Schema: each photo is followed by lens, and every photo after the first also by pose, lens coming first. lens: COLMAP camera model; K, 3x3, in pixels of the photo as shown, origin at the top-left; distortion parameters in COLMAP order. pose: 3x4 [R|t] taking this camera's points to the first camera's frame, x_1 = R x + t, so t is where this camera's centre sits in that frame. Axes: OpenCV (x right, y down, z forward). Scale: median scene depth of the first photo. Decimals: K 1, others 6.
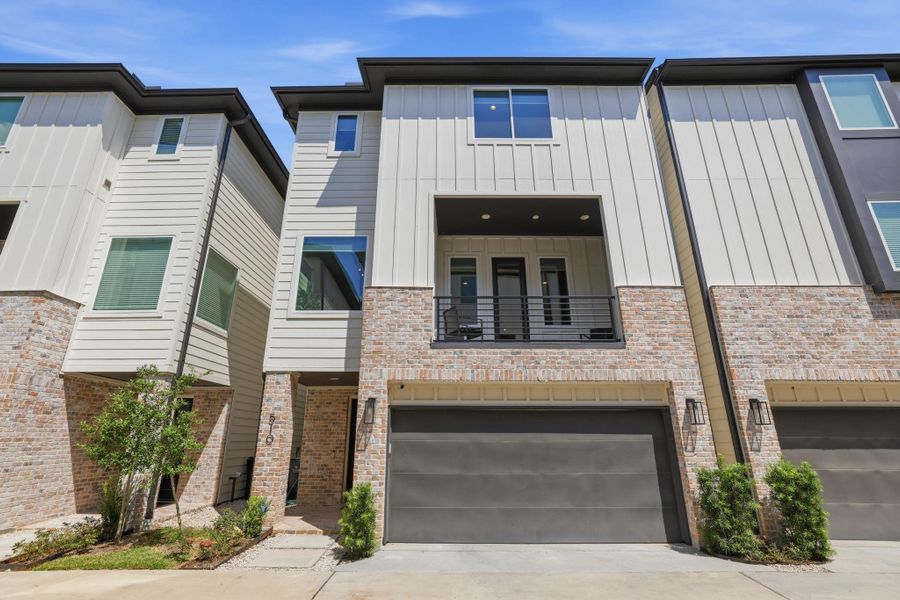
lens RADIAL K [[397.7, 0, 444.6], [0, 397.7, 308.7], [0, 0, 1]] dist [-0.030102, 0.006445]
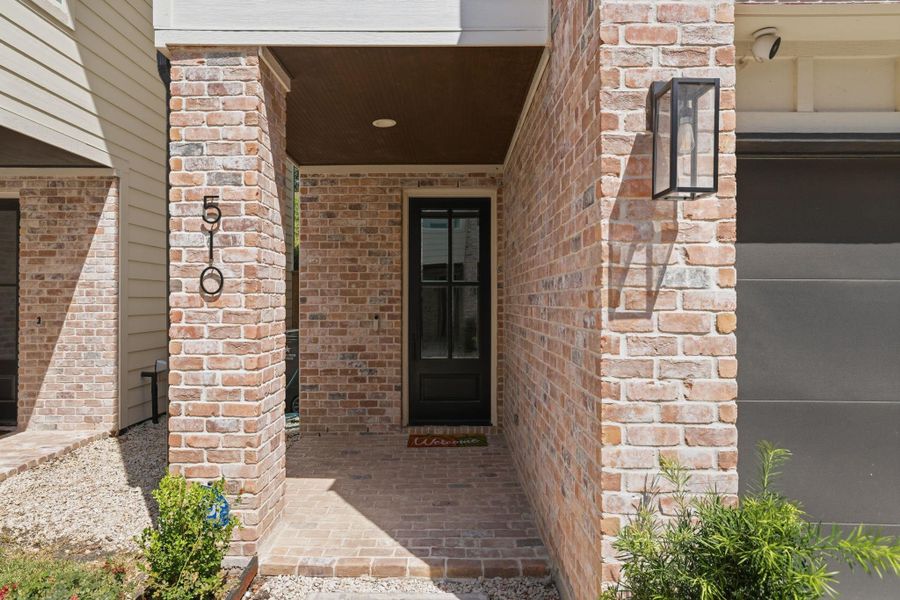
lens RADIAL K [[509.5, 0, 450.1], [0, 509.5, 296.1], [0, 0, 1]] dist [-0.008592, 0.000381]
pose [[0.999972, 0.001463, 0.007373, -0.250506], [-0.003647, 0.952146, 0.305622, 0.209081], [-0.006573, -0.305640, 0.952124, 0.591538]]
